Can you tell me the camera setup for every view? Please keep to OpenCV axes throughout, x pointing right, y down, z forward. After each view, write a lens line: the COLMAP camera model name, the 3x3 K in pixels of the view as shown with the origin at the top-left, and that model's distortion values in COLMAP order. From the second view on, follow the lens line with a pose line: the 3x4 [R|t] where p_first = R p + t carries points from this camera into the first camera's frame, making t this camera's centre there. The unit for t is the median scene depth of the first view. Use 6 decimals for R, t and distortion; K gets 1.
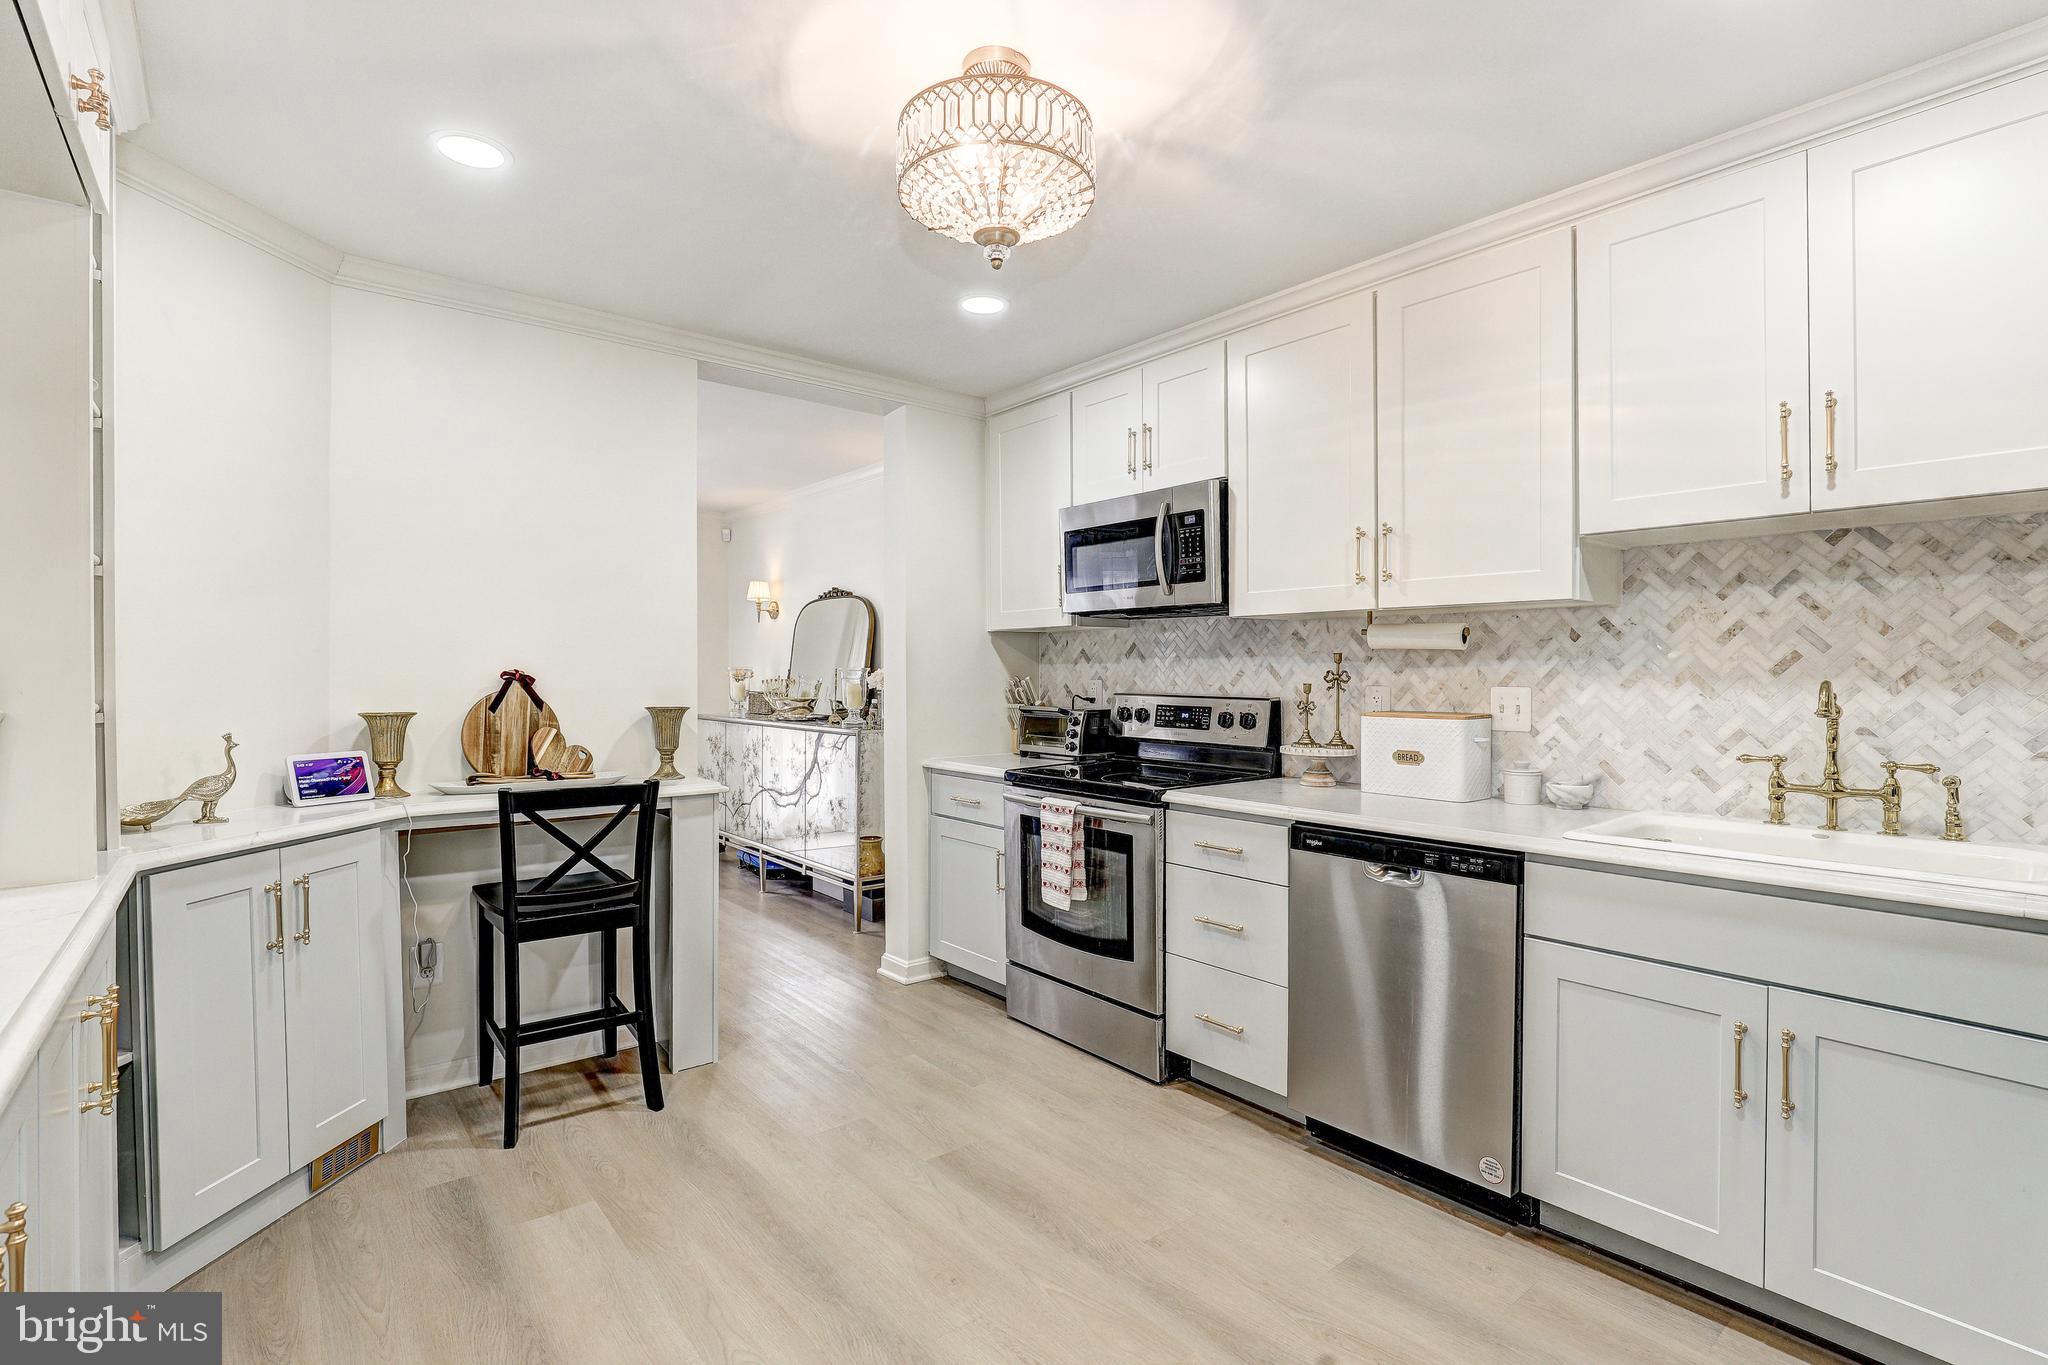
lens RADIAL K [[971.1, 0, 1022.8], [0, 971.1, 677.2], [0, 0, 1]] dist [-0.026548, -0.000083]
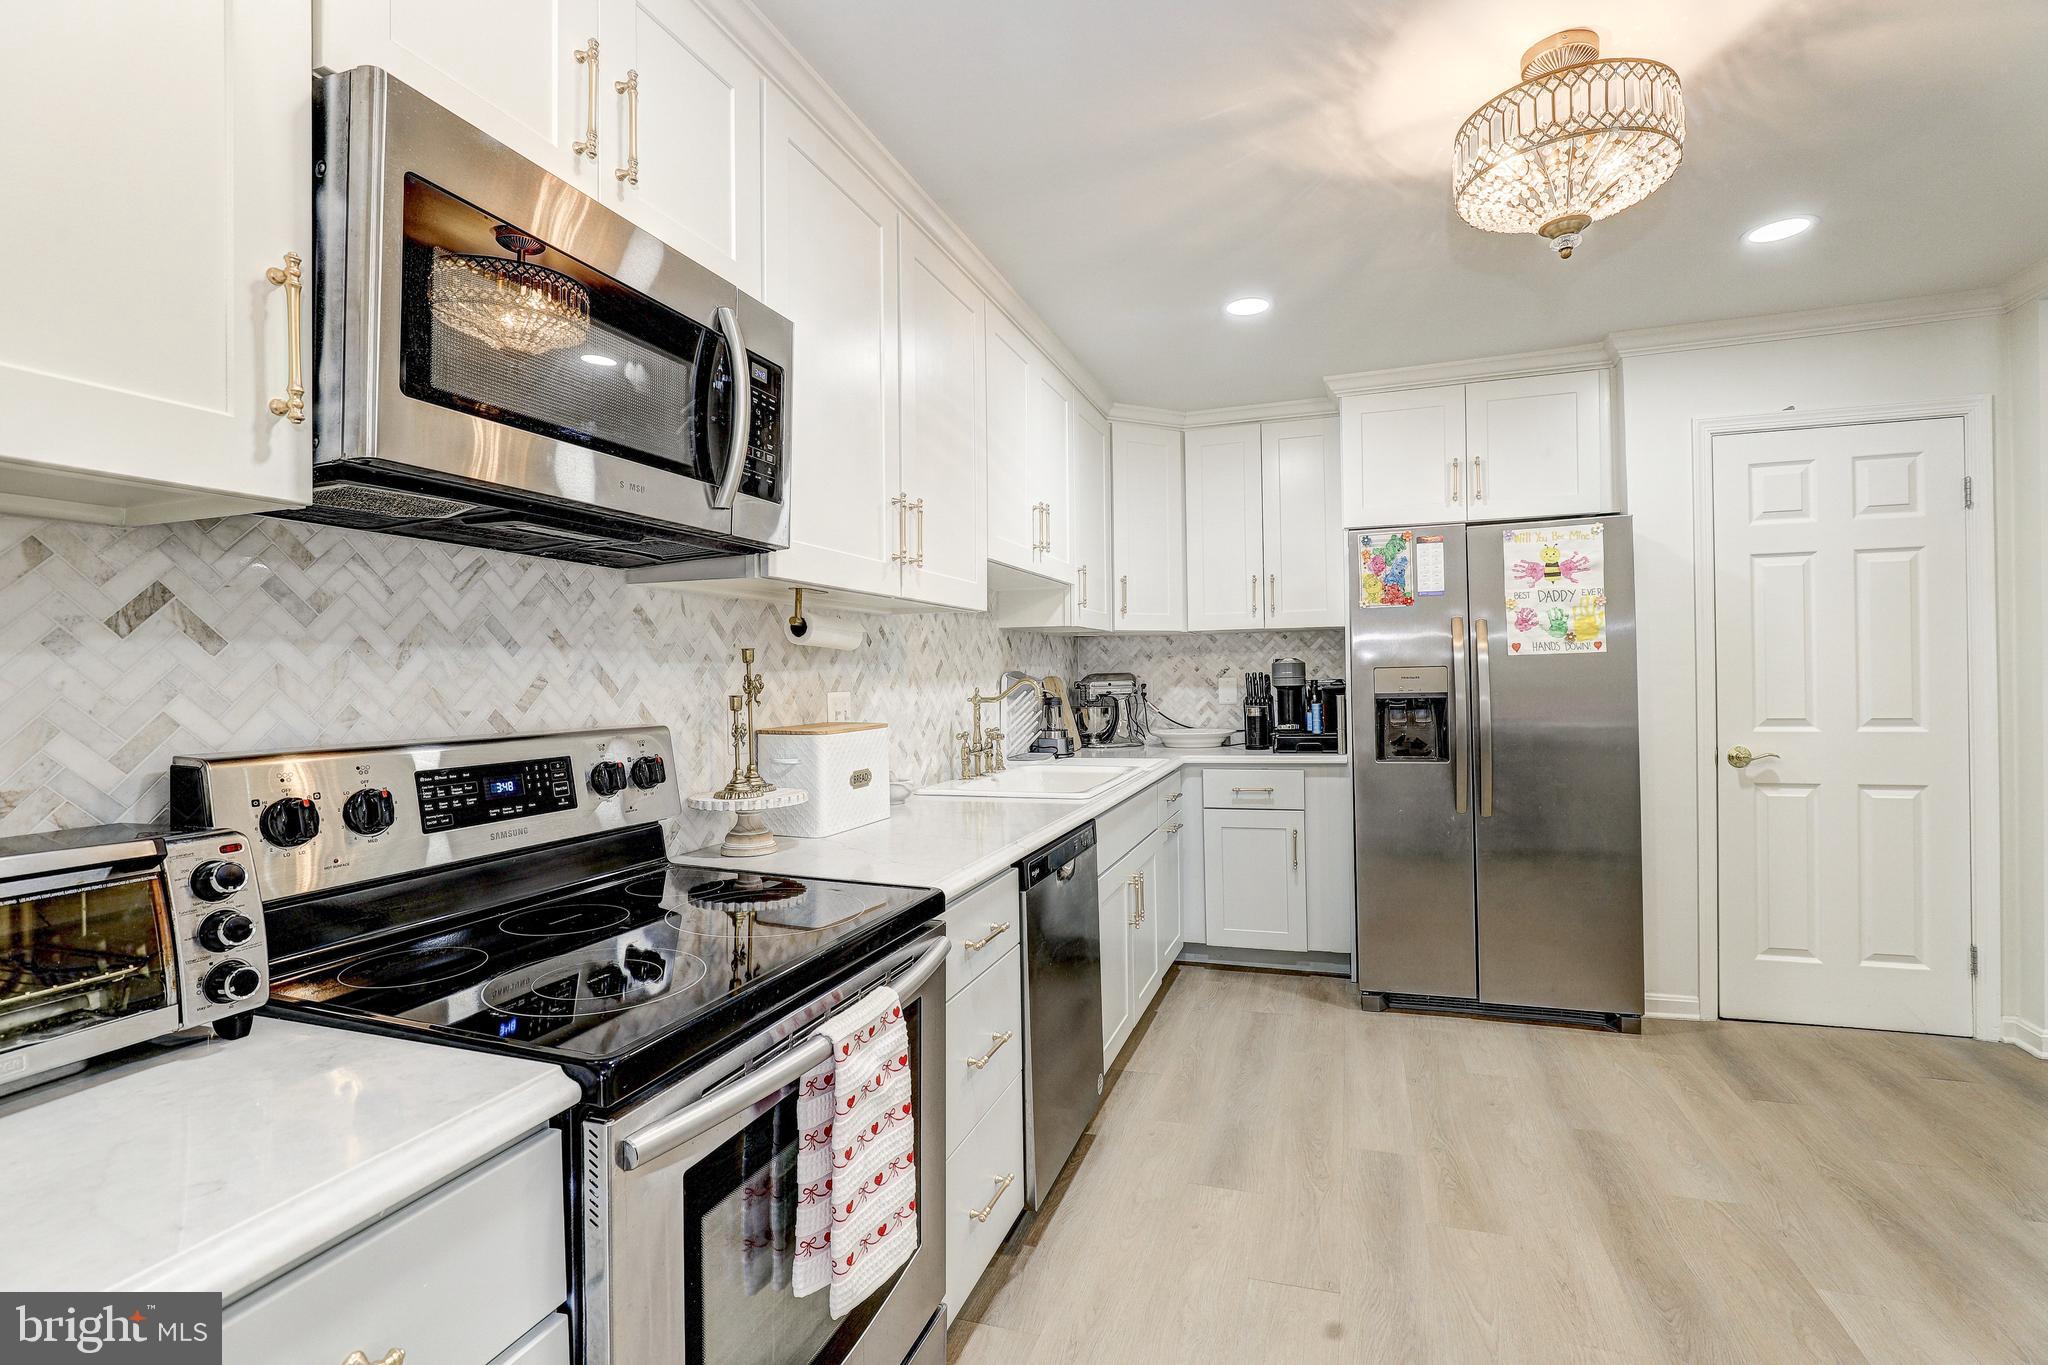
lens RADIAL K [[936.3, 0, 1030.3], [0, 936.3, 679.9], [0, 0, 1]] dist [-0.027285, 0.007591]
pose [[-0.529839, 0.005400, 0.848081, -0.329441], [0.022324, 0.999722, 0.007582, -0.003934], [-0.847805, 0.022950, -0.529812, 1.204578]]
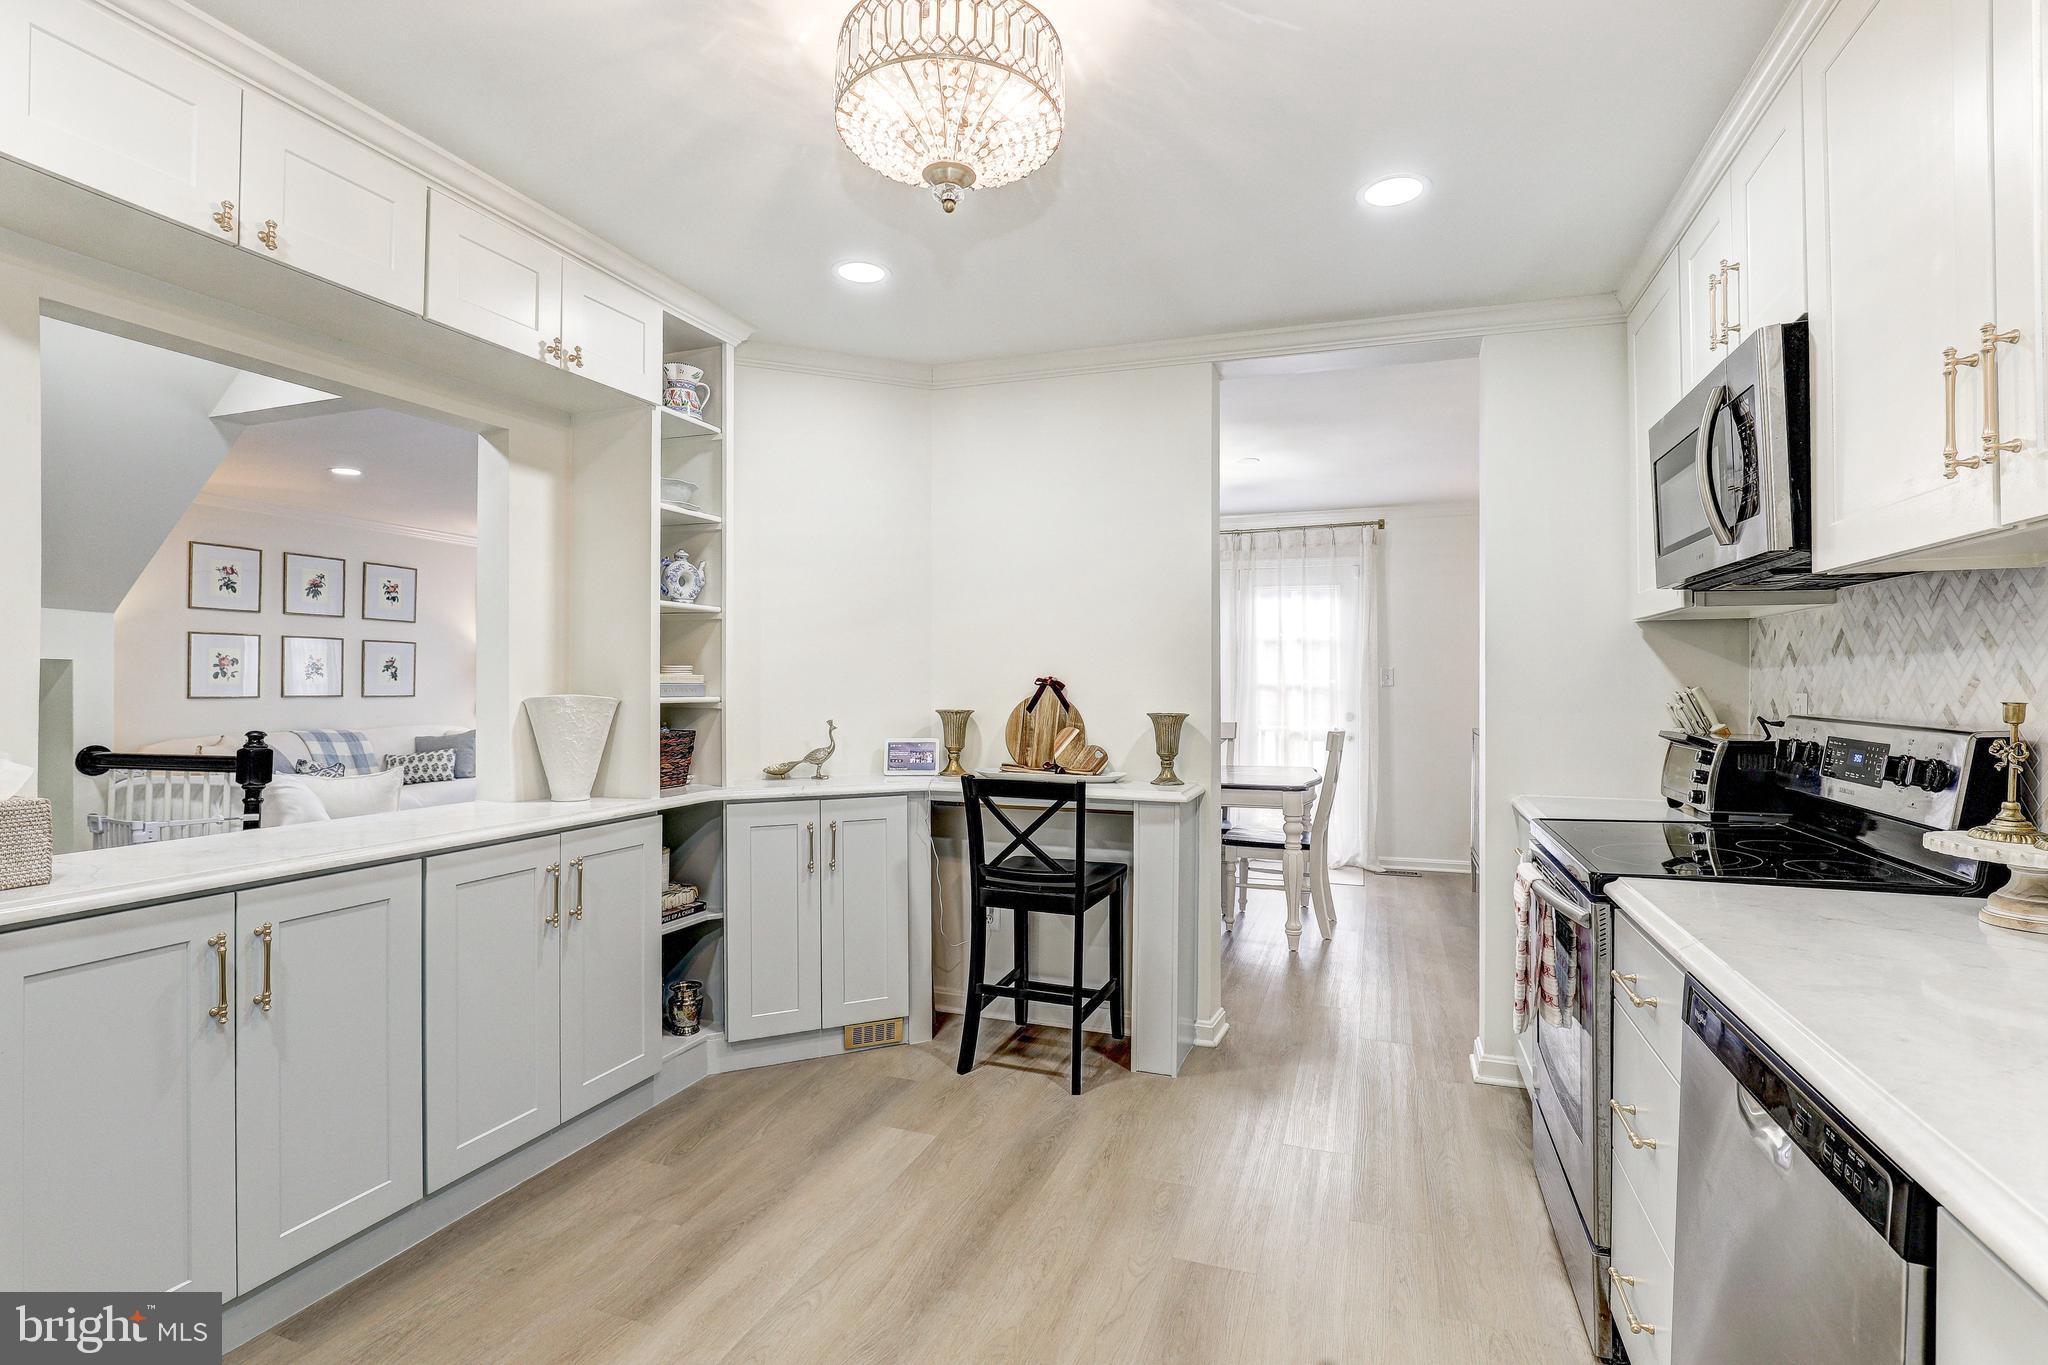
lens RADIAL K [[960.9, 0, 1011.1], [0, 960.9, 680.8], [0, 0, 1]] dist [-0.023113, 0.000339]
pose [[0.506929, 0.001095, -0.861987, 0.453614], [-0.007755, 0.999965, -0.003291, 0.001377], [0.861953, 0.008353, 0.506919, 0.376051]]
